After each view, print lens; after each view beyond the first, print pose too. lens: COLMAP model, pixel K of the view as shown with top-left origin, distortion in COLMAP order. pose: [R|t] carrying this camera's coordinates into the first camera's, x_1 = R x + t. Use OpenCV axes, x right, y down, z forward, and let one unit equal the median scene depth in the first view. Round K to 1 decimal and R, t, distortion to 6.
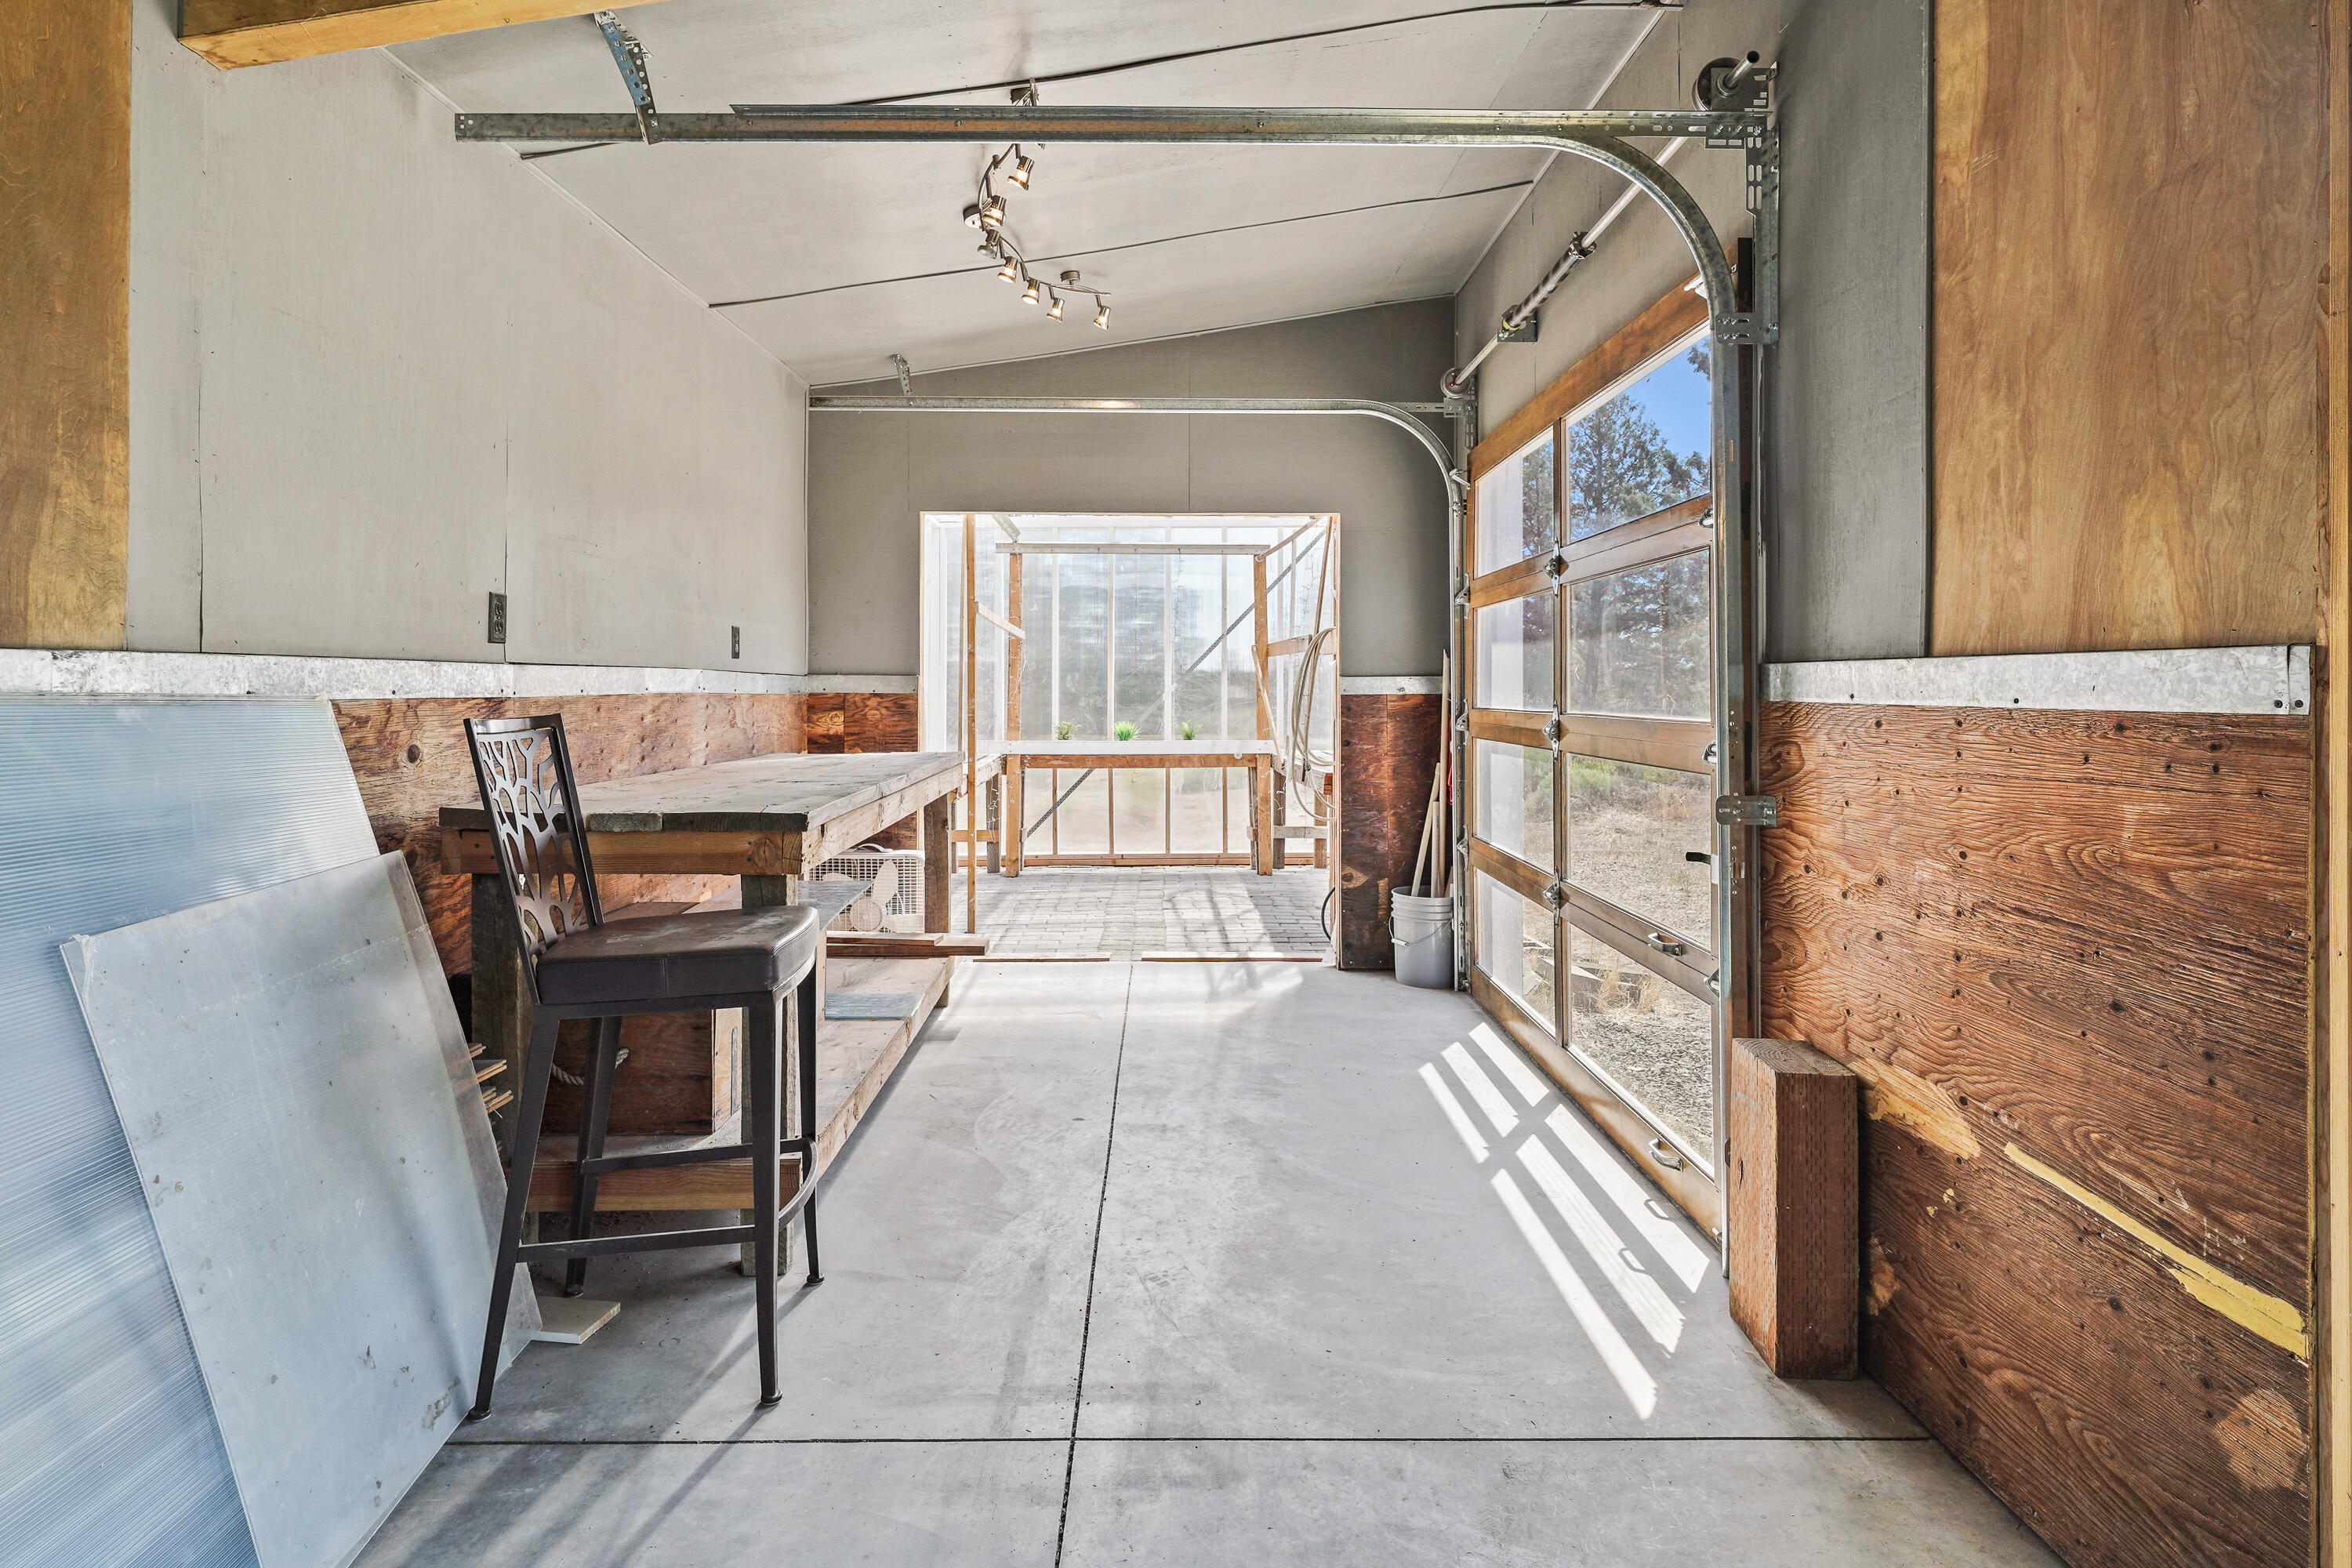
lens RADIAL K [[1292.5, 0, 1176.9], [0, 1292.5, 762.3], [0, 0, 1]] dist [0.000494, 0.000069]
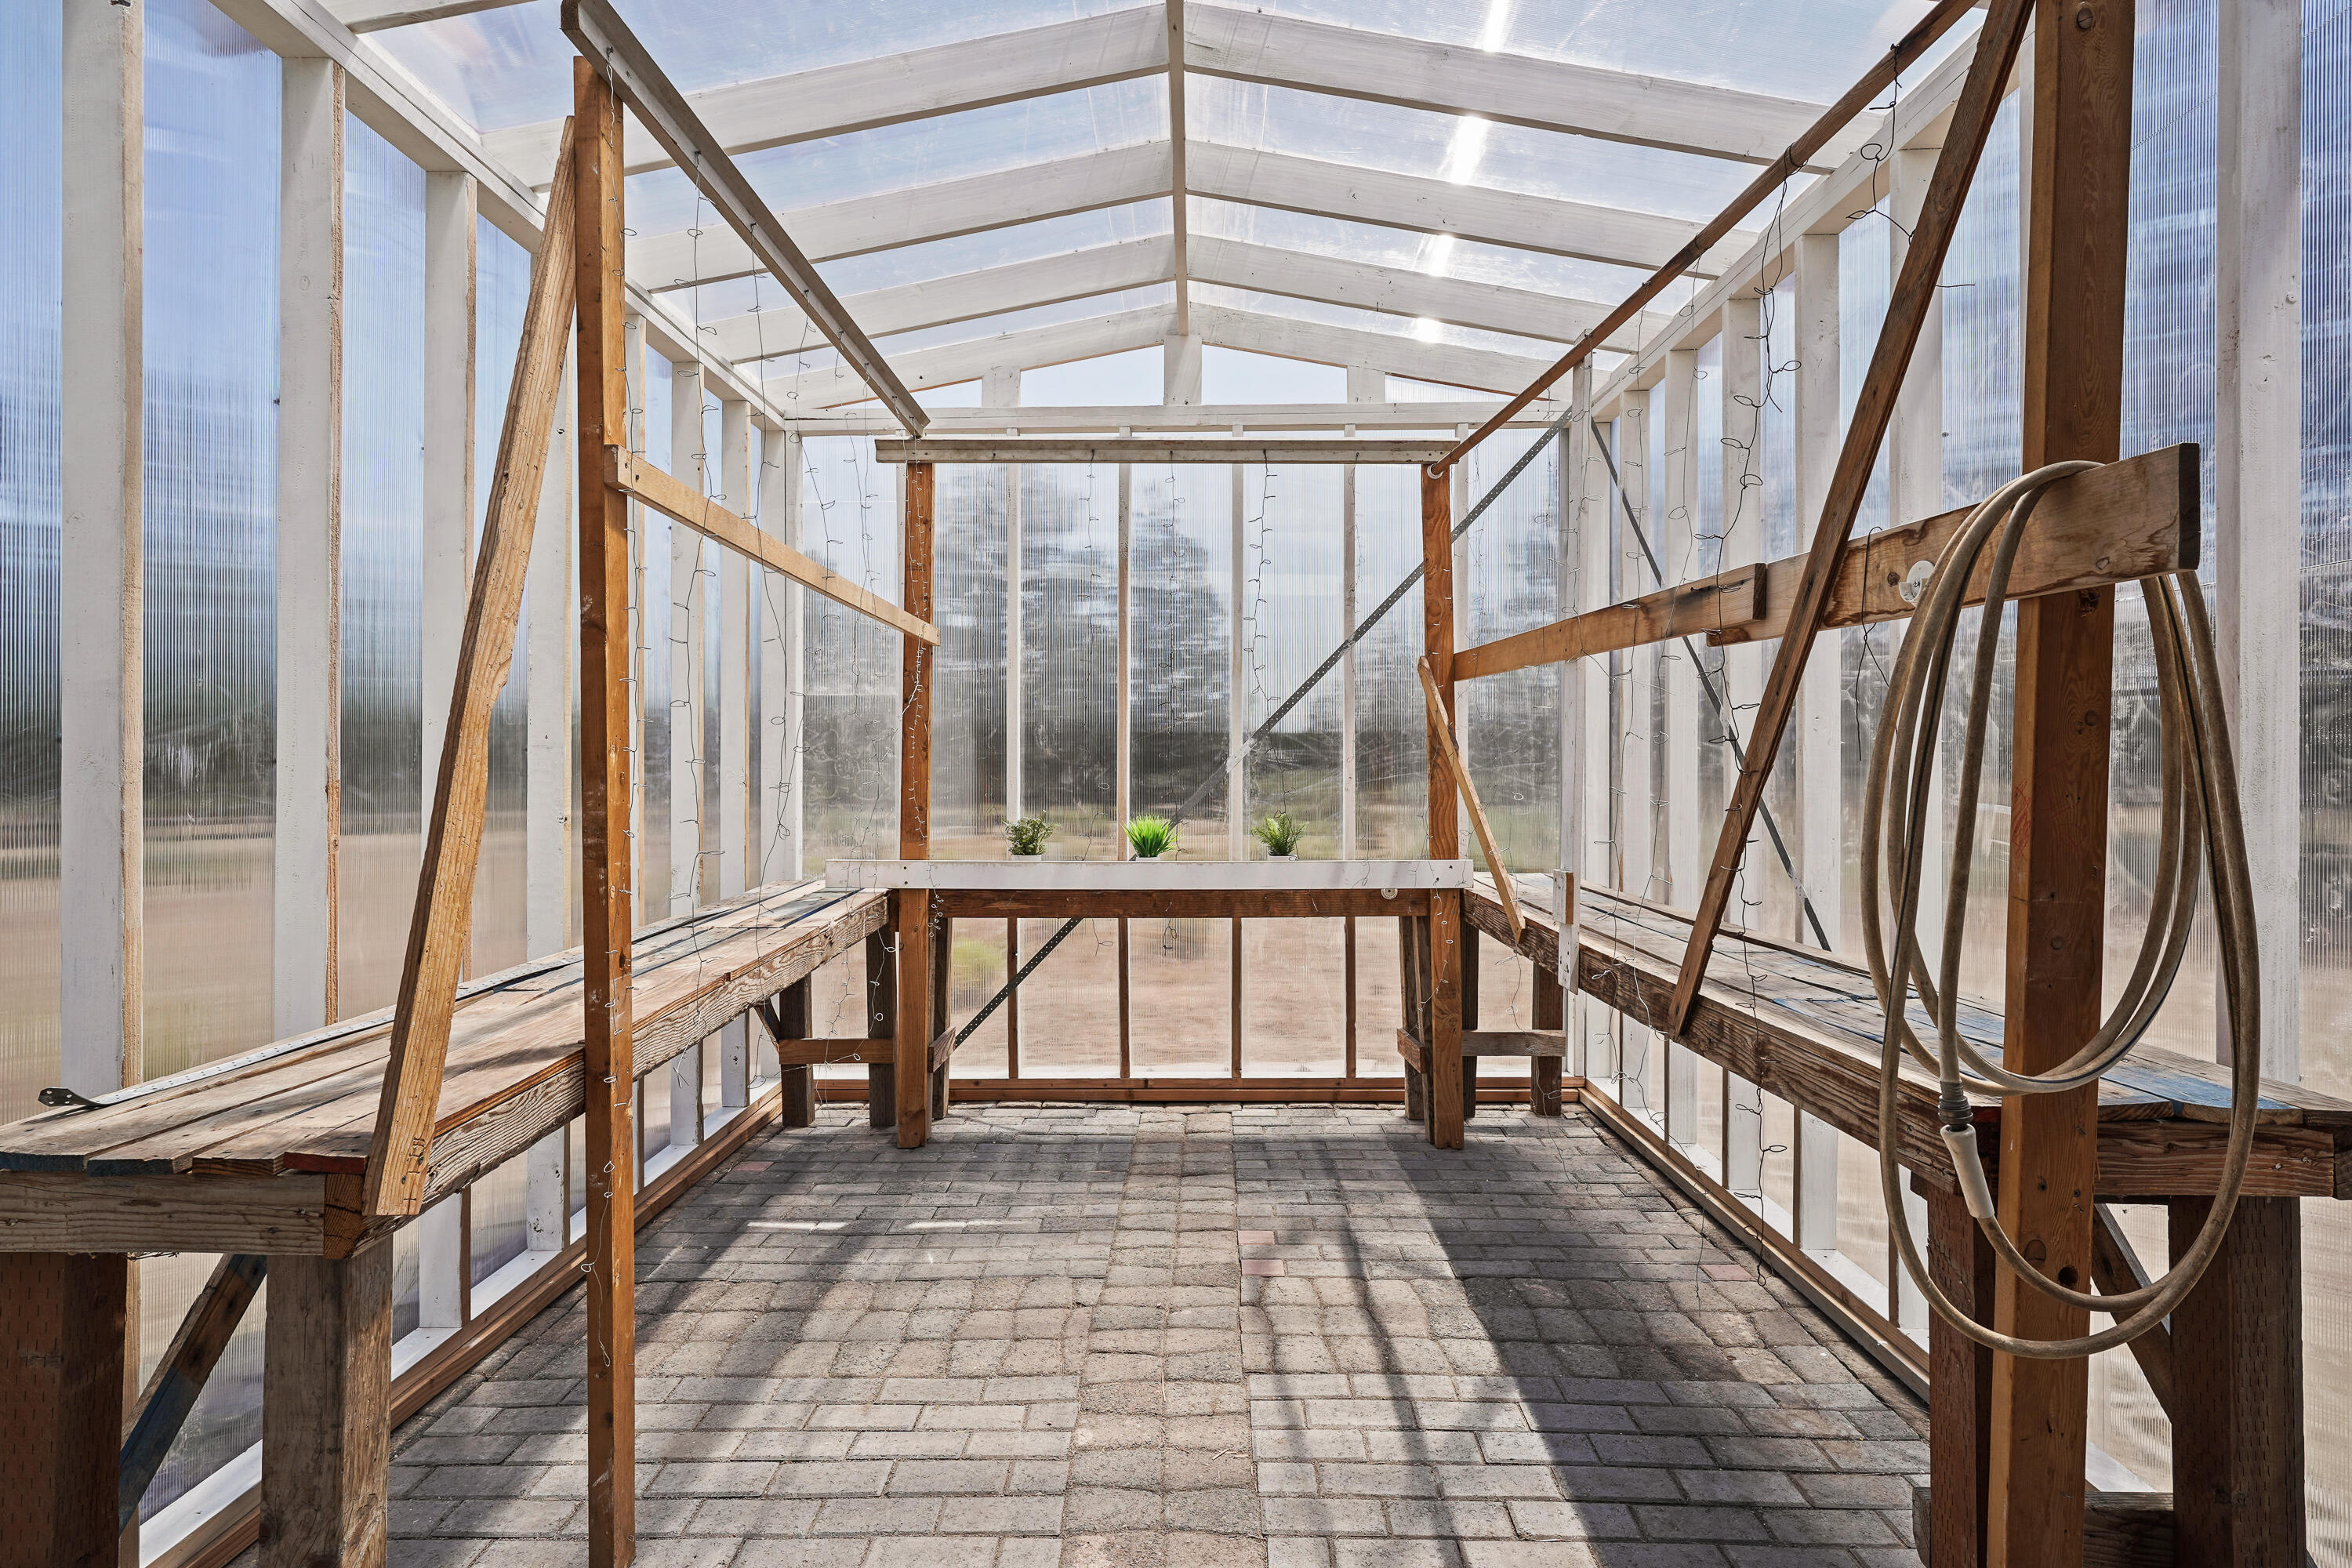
lens RADIAL K [[1292.5, 0, 1176.9], [0, 1292.5, 793.6], [0, 0, 1]] dist [0.000494, 0.000069]
pose [[0.998994, -0.001306, -0.044835, -0.008028], [0.000865, 0.999951, -0.009846, -0.035770], [0.044846, 0.009797, 0.998946, 0.513840]]
